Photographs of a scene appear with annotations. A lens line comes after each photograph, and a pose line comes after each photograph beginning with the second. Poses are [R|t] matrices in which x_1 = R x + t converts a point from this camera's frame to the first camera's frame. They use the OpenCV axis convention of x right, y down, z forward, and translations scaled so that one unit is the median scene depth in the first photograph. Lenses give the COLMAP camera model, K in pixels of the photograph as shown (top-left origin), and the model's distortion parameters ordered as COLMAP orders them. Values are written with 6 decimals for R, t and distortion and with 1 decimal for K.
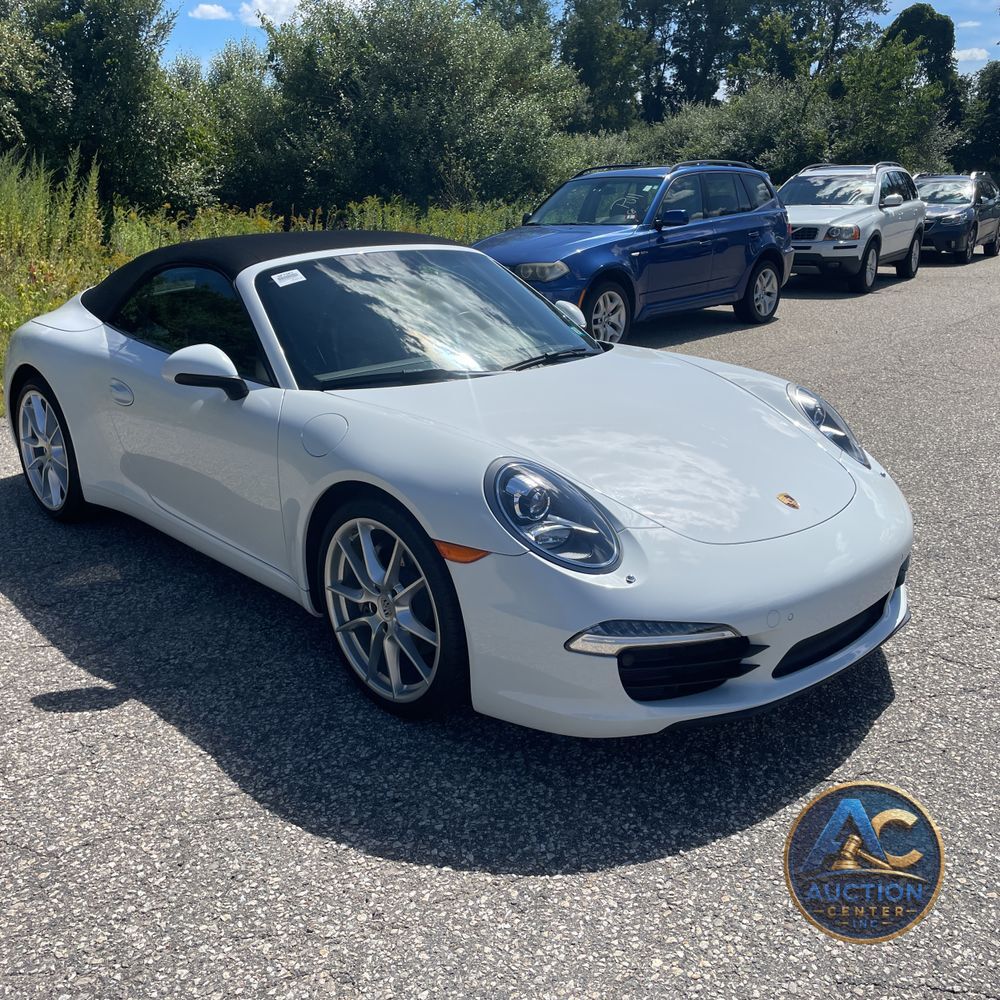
lens RADIAL K [[1012.5, 0, 493.7], [0, 1012.5, 482.7], [0, 0, 1]] dist [0.094810, -0.142975]
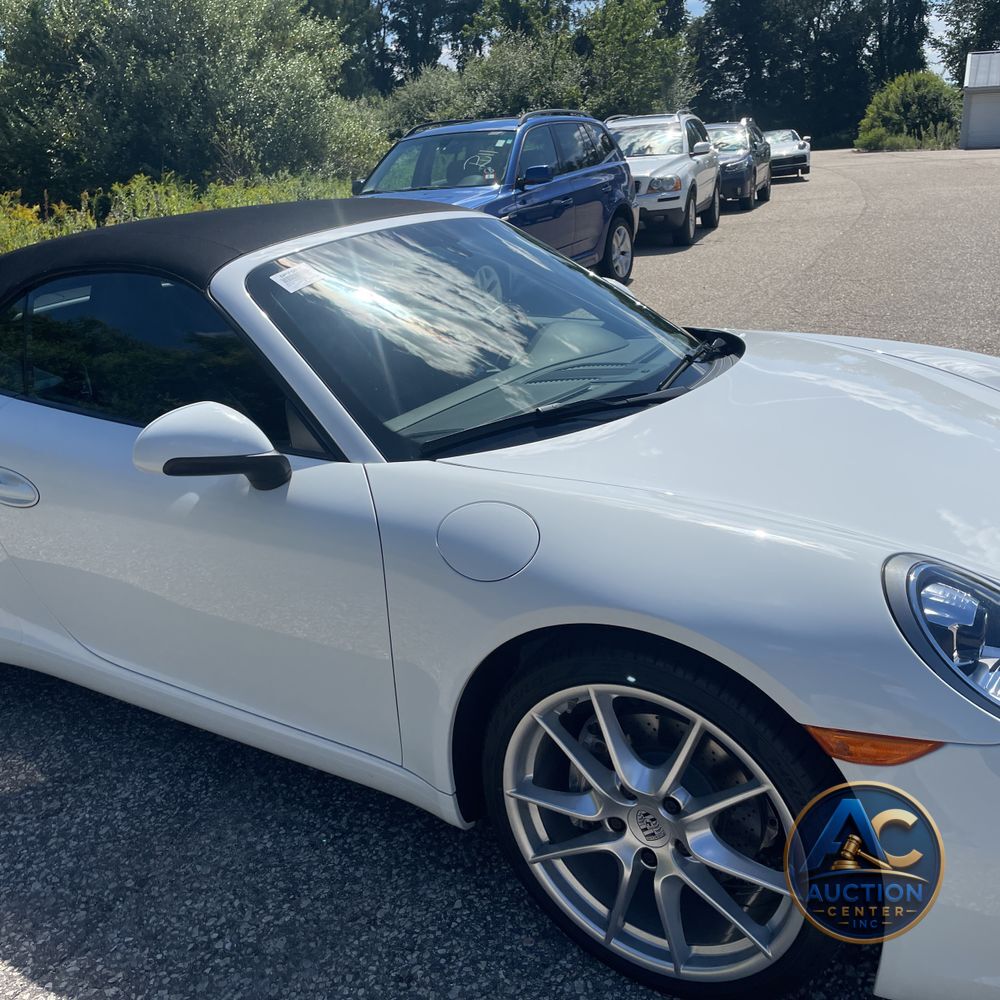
lens RADIAL K [[1012.5, 0, 493.7], [0, 1012.5, 482.7], [0, 0, 1]] dist [0.094810, -0.142975]
pose [[0.966075, -0.129729, 0.223315, -0.057549], [0.124056, 0.991496, 0.039309, -0.020576], [-0.226516, -0.010271, 0.973953, 0.086919]]
